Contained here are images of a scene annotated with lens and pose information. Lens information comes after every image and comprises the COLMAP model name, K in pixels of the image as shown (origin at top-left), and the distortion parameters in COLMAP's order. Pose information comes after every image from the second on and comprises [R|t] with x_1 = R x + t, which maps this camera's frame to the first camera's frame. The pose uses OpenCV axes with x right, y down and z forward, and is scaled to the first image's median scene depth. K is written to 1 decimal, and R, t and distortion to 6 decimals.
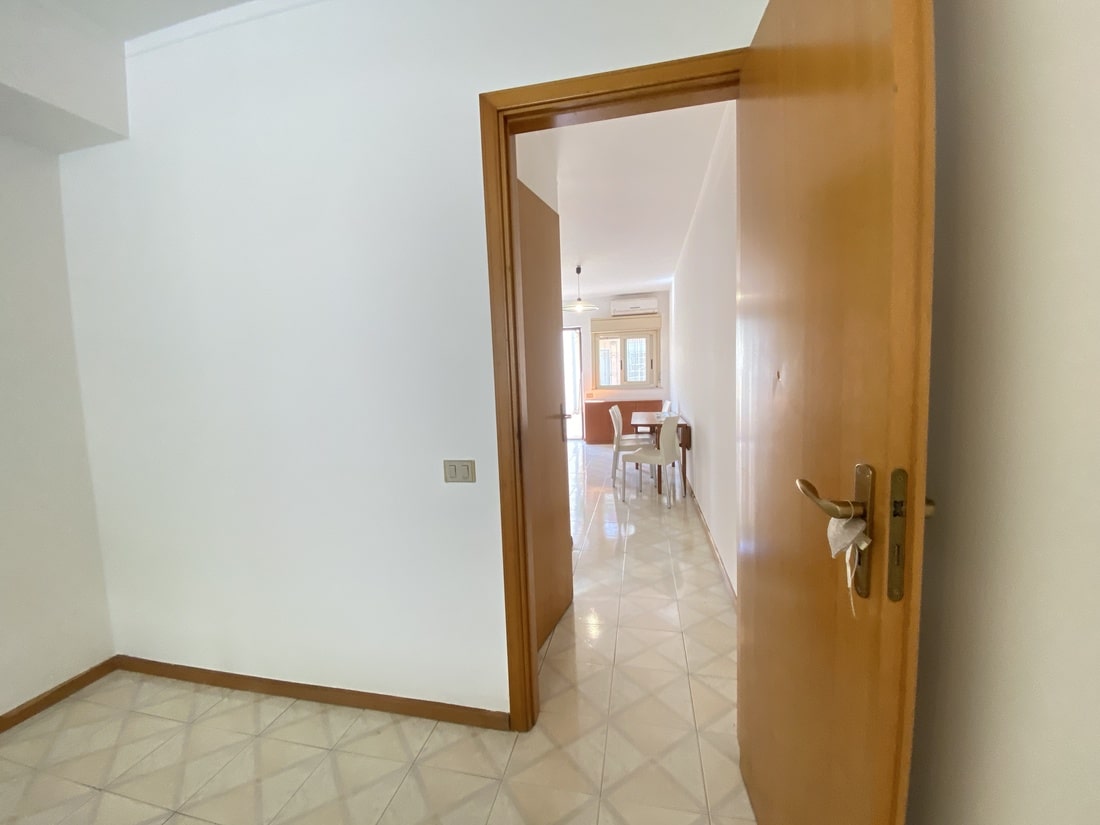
lens RADIAL K [[442.9, 0, 545.8], [0, 442.9, 414.0], [0, 0, 1]] dist [-0.000048, 0.000086]
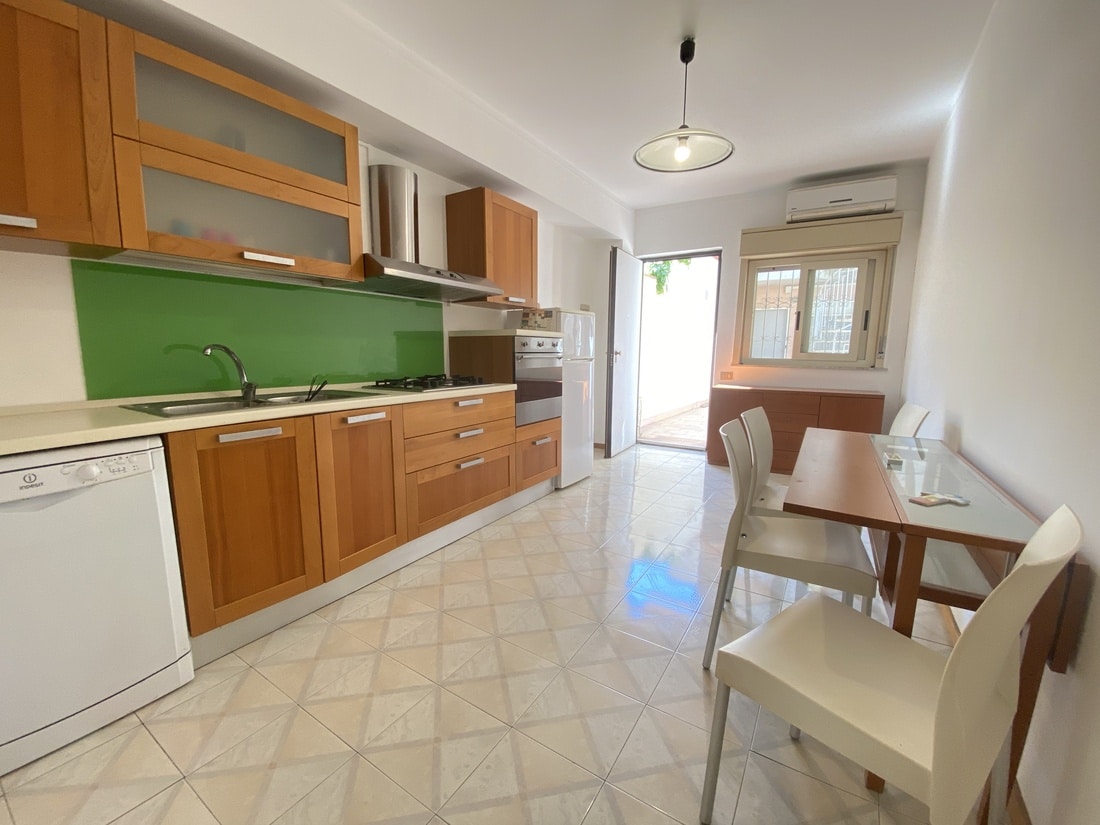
lens RADIAL K [[442.9, 0, 552.7], [0, 442.9, 409.1], [0, 0, 1]] dist [-0.000048, 0.000086]
pose [[0.937316, 0.090346, -0.336564, 0.085834], [-0.071203, 0.995085, 0.068819, -0.022597], [0.341128, -0.040541, 0.939142, 0.412511]]
